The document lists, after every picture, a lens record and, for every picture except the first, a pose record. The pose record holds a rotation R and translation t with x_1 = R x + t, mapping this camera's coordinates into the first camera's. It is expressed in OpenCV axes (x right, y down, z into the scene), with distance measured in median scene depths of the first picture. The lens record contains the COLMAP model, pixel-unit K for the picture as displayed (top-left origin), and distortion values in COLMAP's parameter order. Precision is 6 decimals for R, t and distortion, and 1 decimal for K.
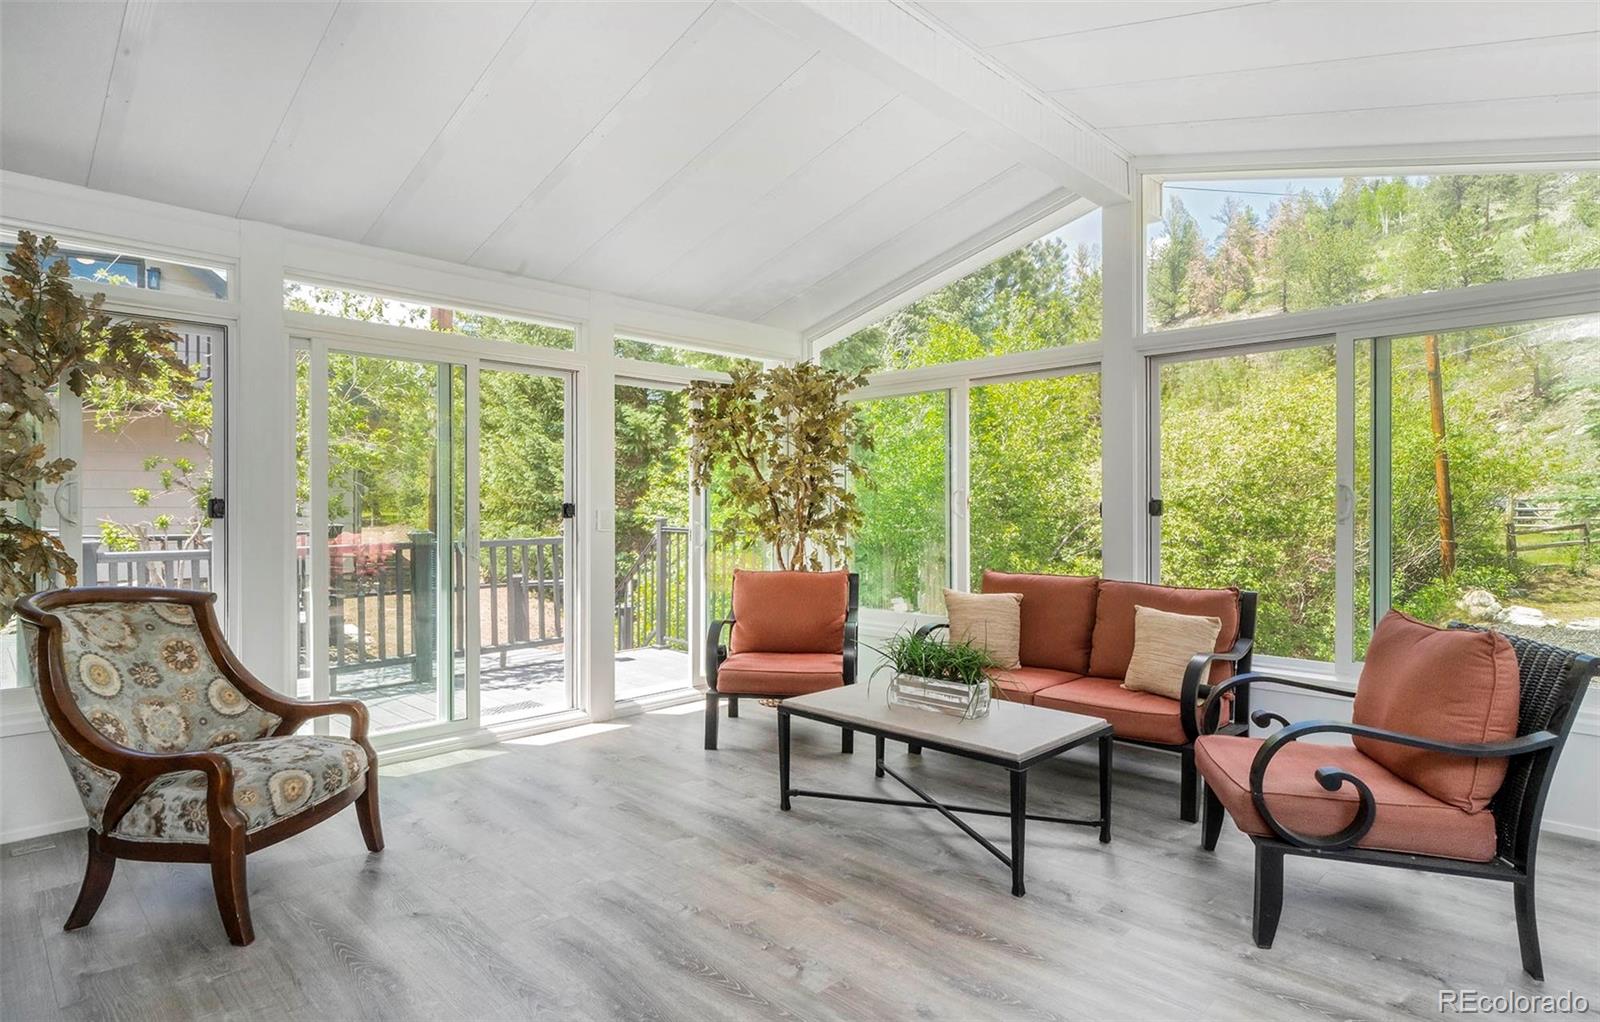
lens RADIAL K [[852.1, 0, 800.0], [0, 852.1, 511.0], [0, 0, 1]] dist [0.000790, -0.000736]
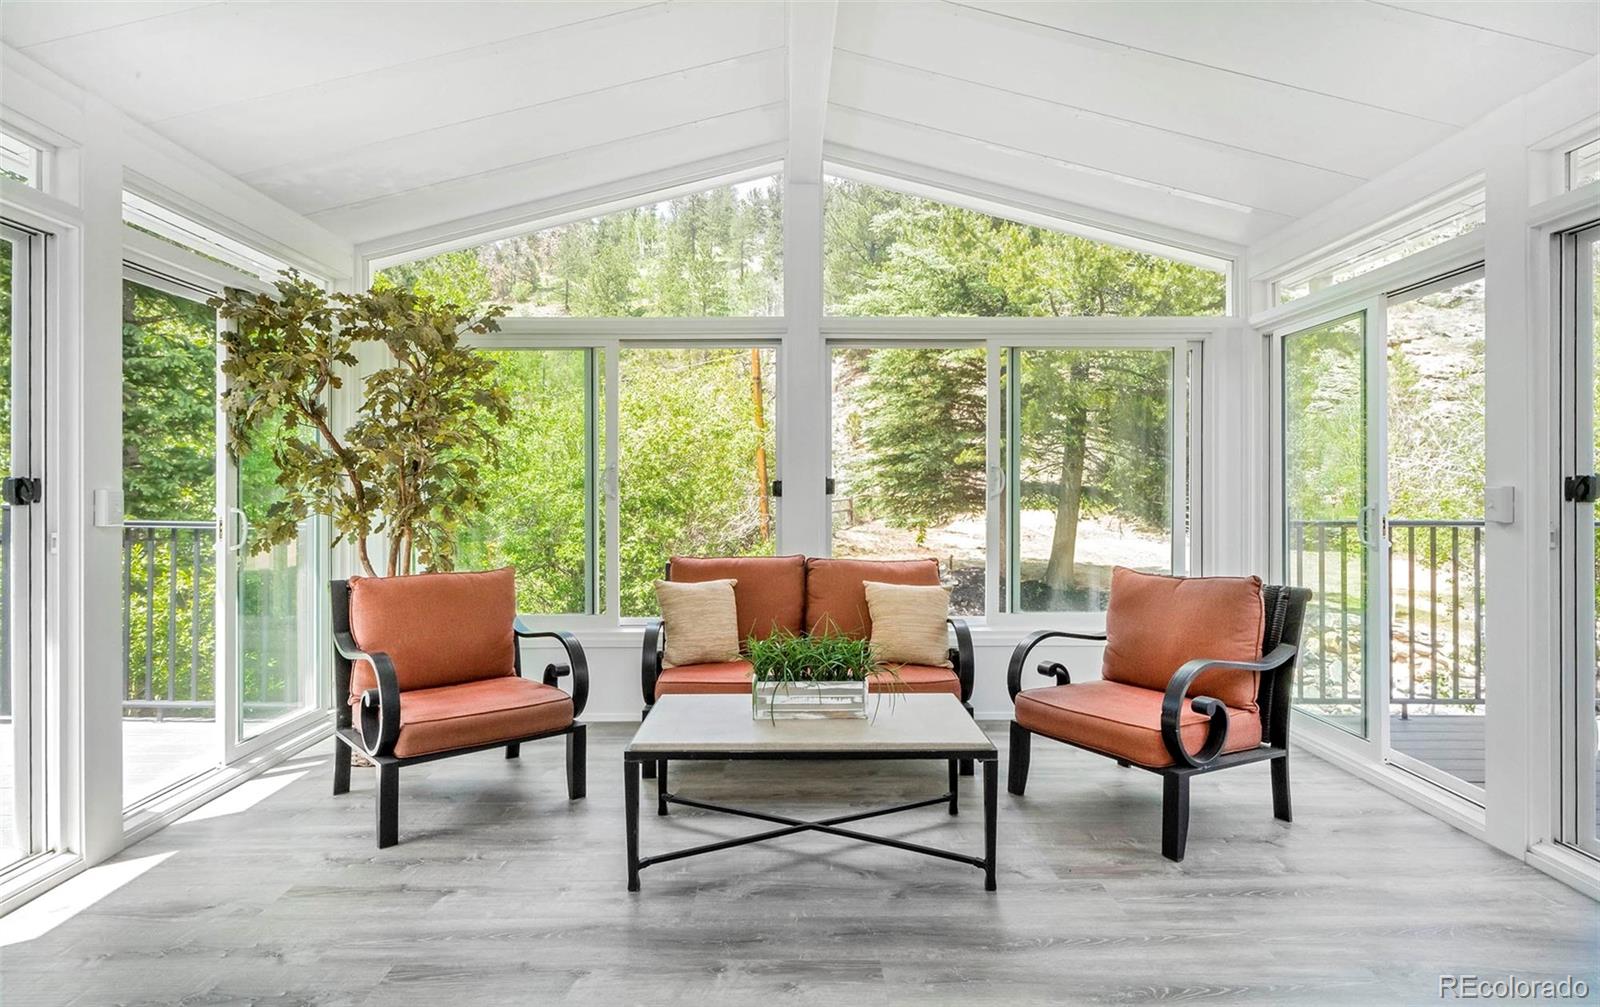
lens RADIAL K [[861.9, 0, 800.0], [0, 861.9, 503.5], [0, 0, 1]] dist [0.009337, 0.001554]
pose [[0.699874, -0.012916, 0.714149, -0.329449], [0.003609, 0.999888, 0.014546, 0.001315], [-0.714257, -0.007603, 0.699842, 0.269652]]
